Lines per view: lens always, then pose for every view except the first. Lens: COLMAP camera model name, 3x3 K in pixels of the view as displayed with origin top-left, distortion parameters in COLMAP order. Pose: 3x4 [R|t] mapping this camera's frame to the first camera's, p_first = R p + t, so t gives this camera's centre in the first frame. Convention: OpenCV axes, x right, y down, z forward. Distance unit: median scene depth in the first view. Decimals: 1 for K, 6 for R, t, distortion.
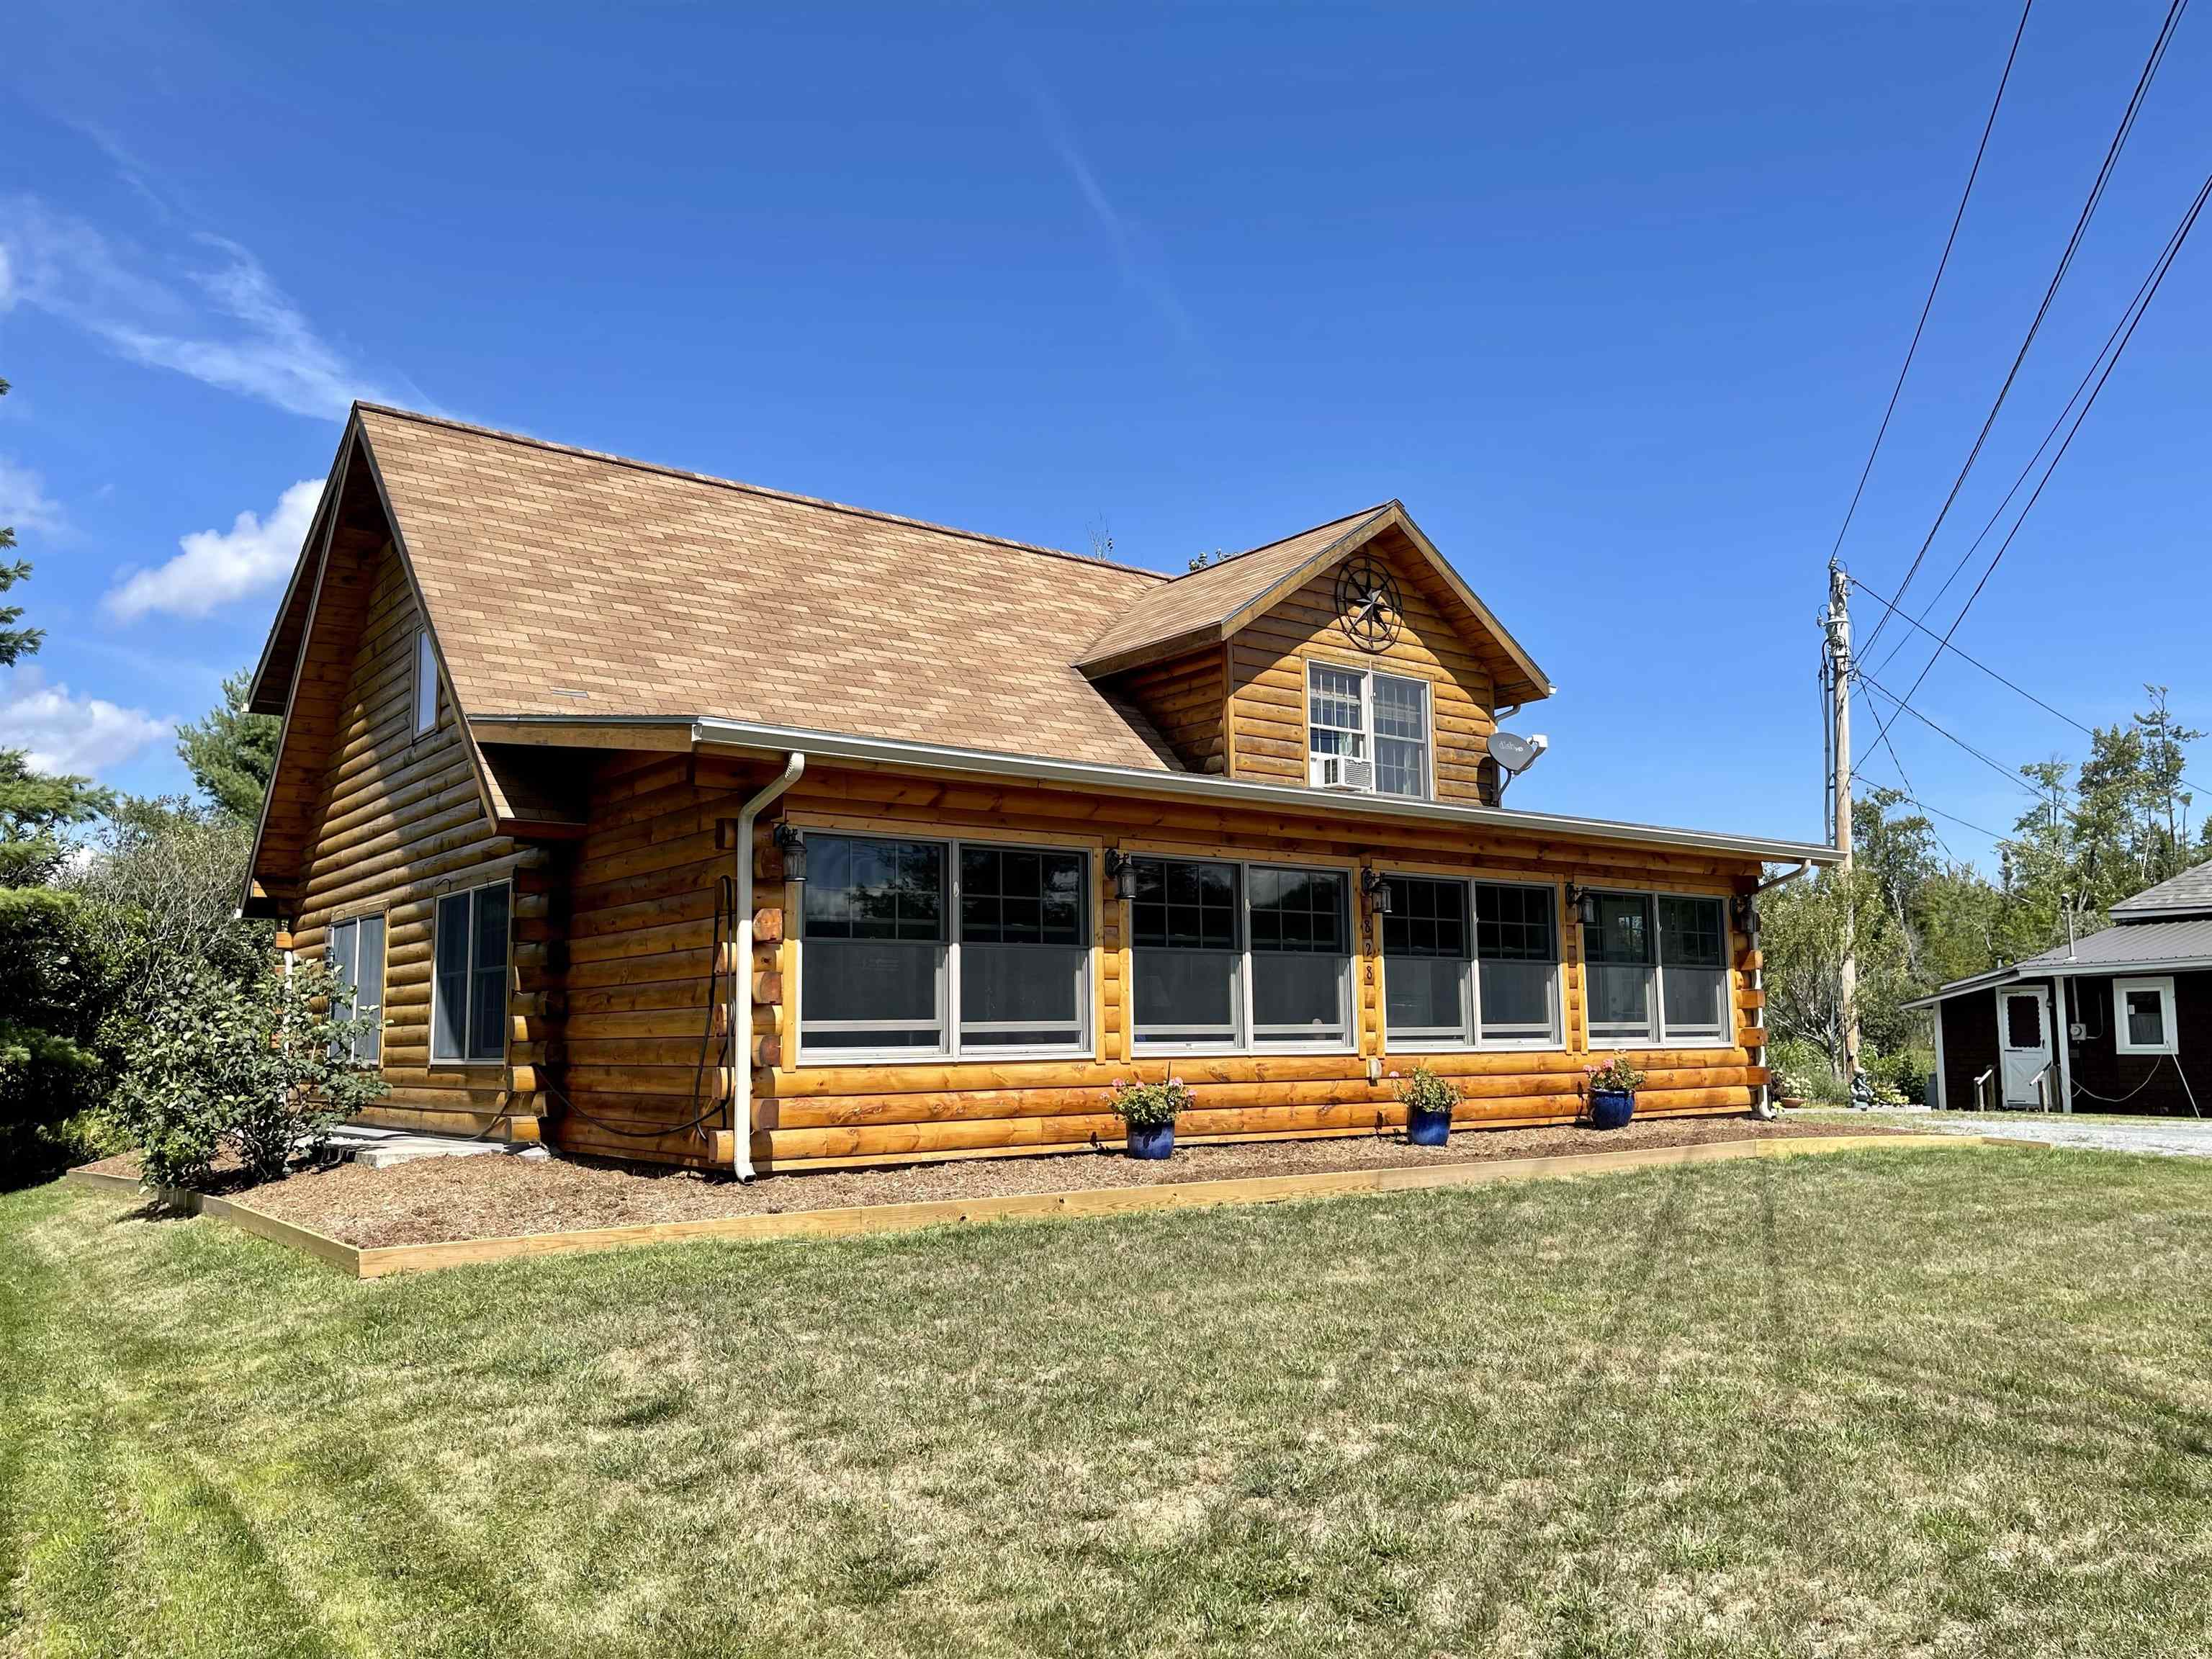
lens RADIAL K [[1680.0, 0, 1102.3], [0, 1680.0, 841.0], [0, 0, 1]] dist [0.007882, 0.001099]
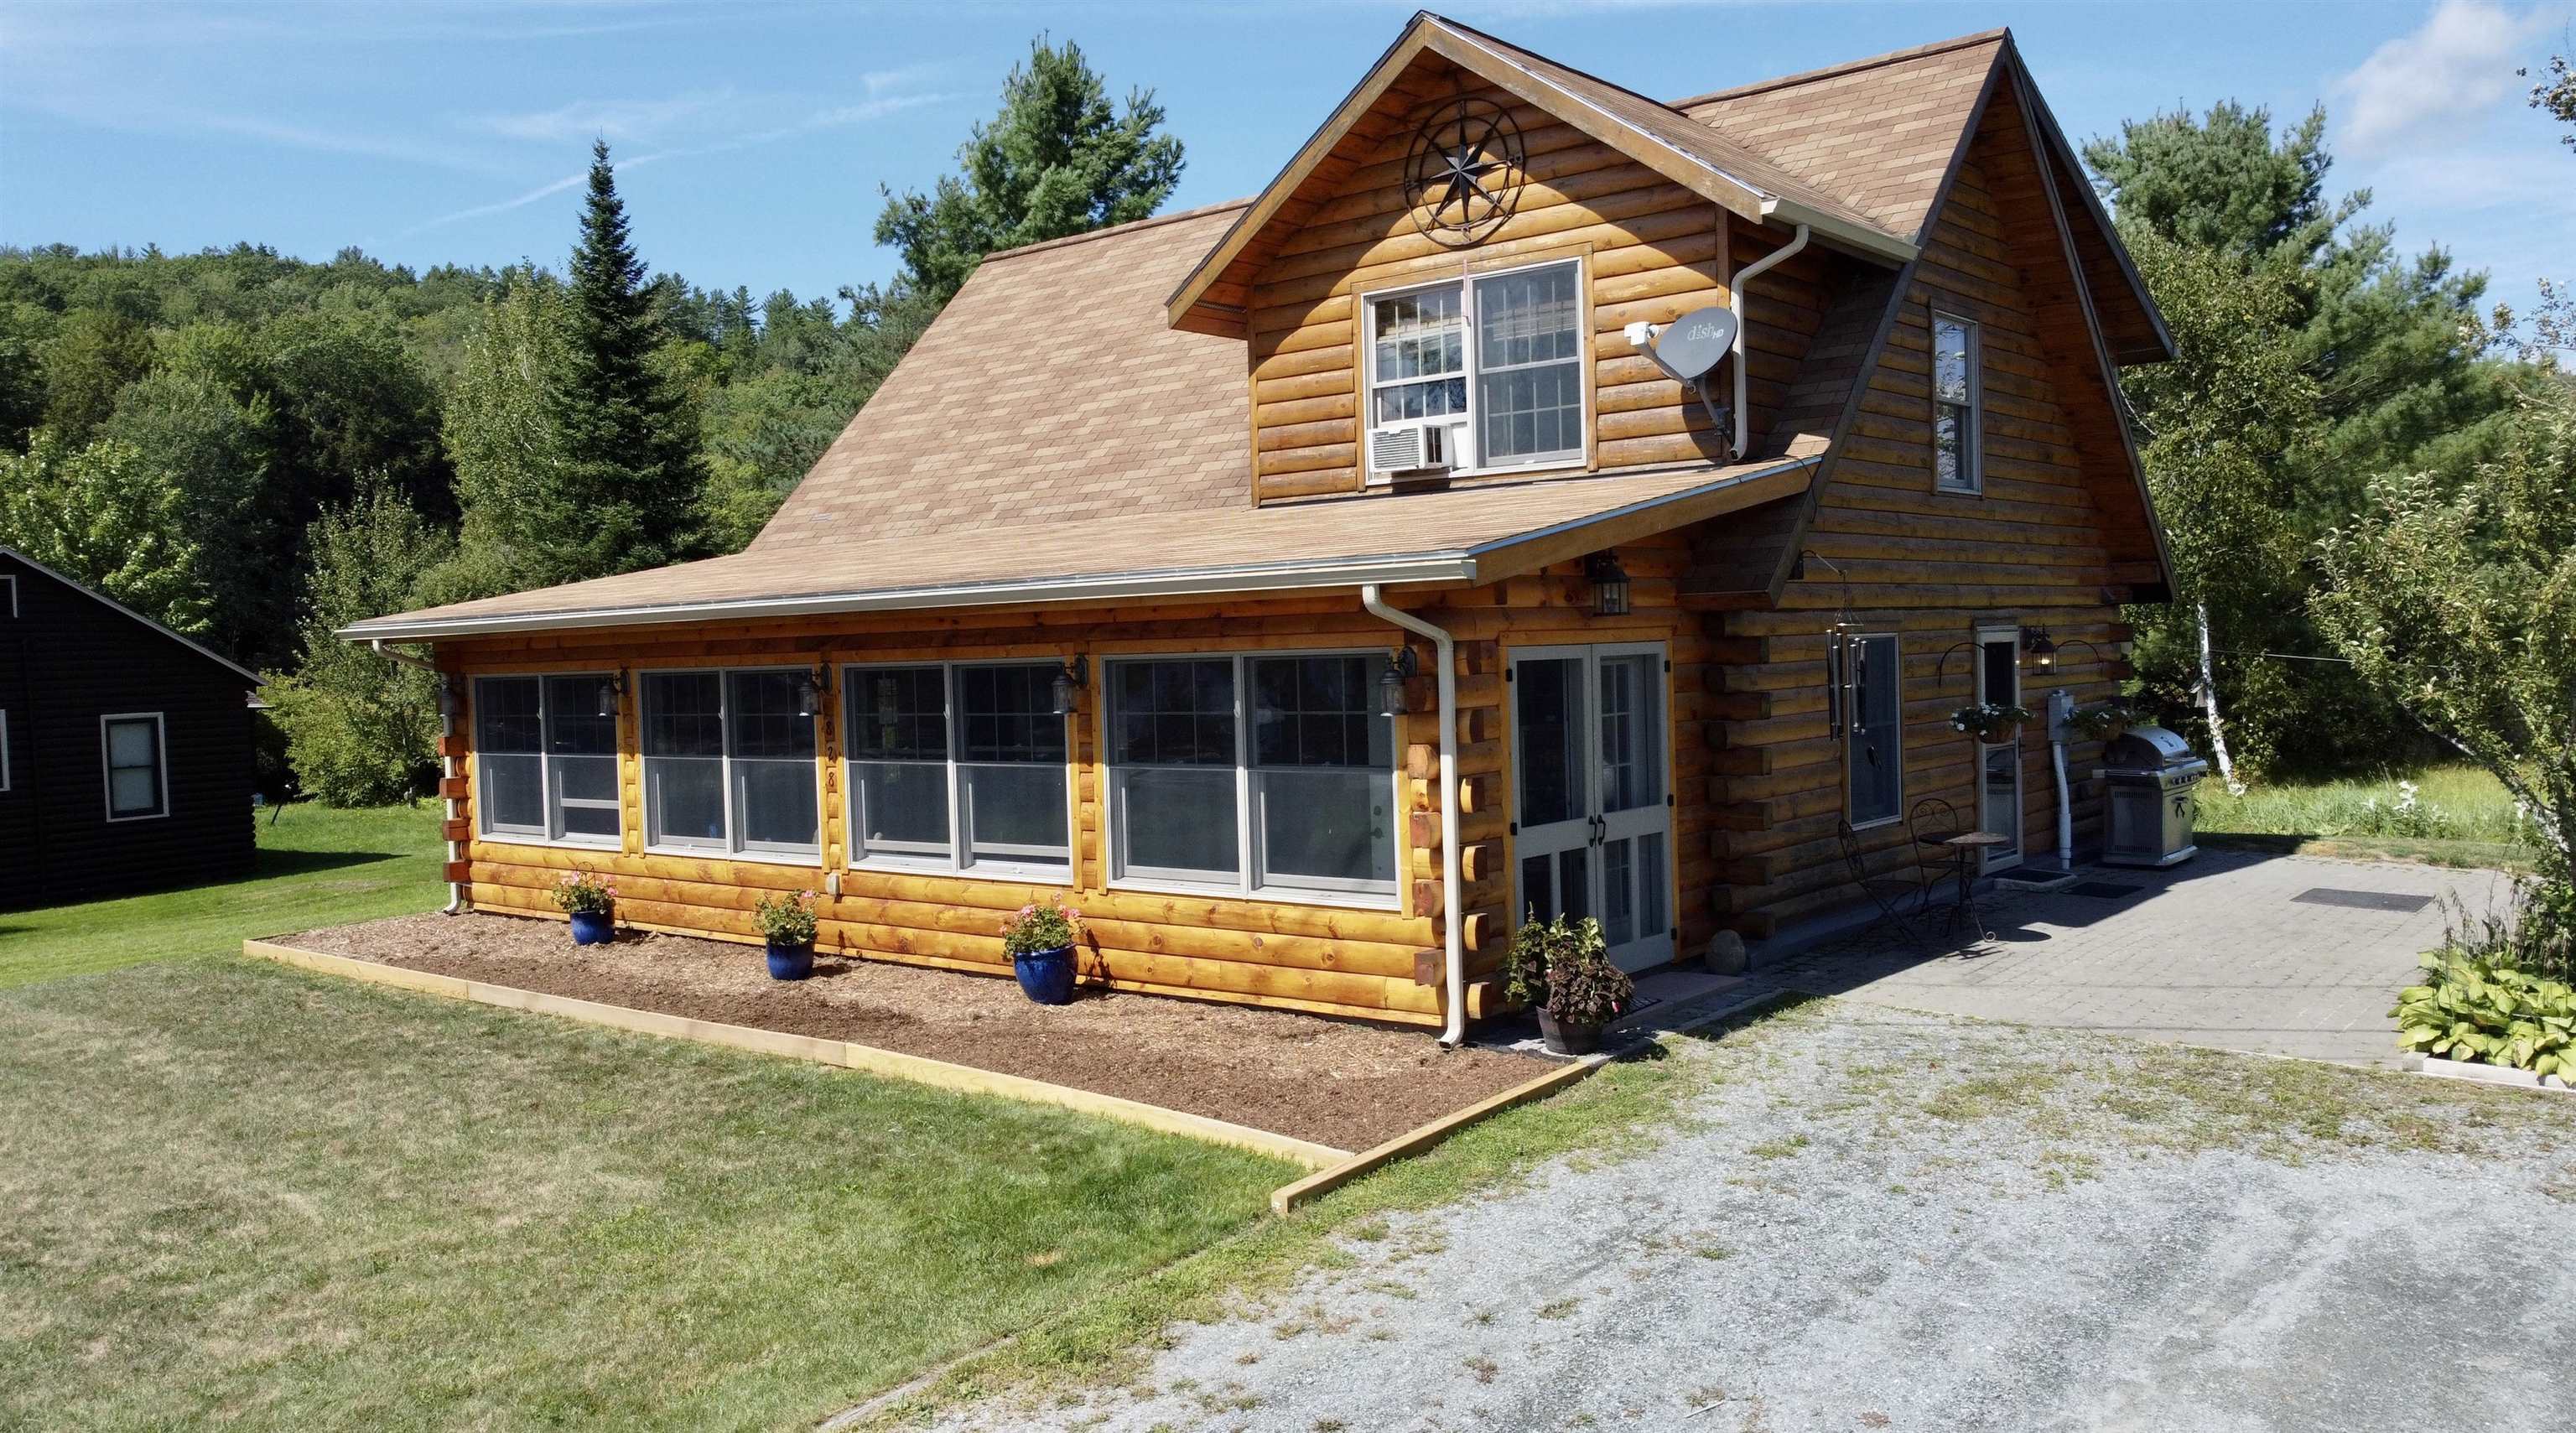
lens RADIAL K [[1926.9, 0, 1278.5], [0, 1926.9, 718.5], [0, 0, 1]] dist [0.002735, -0.000474]
pose [[0.234126, 0.038718, -0.971435, 1.075844], [0.141486, 0.987212, 0.073447, 0.005278], [0.961856, -0.154640, 0.225654, 0.891051]]
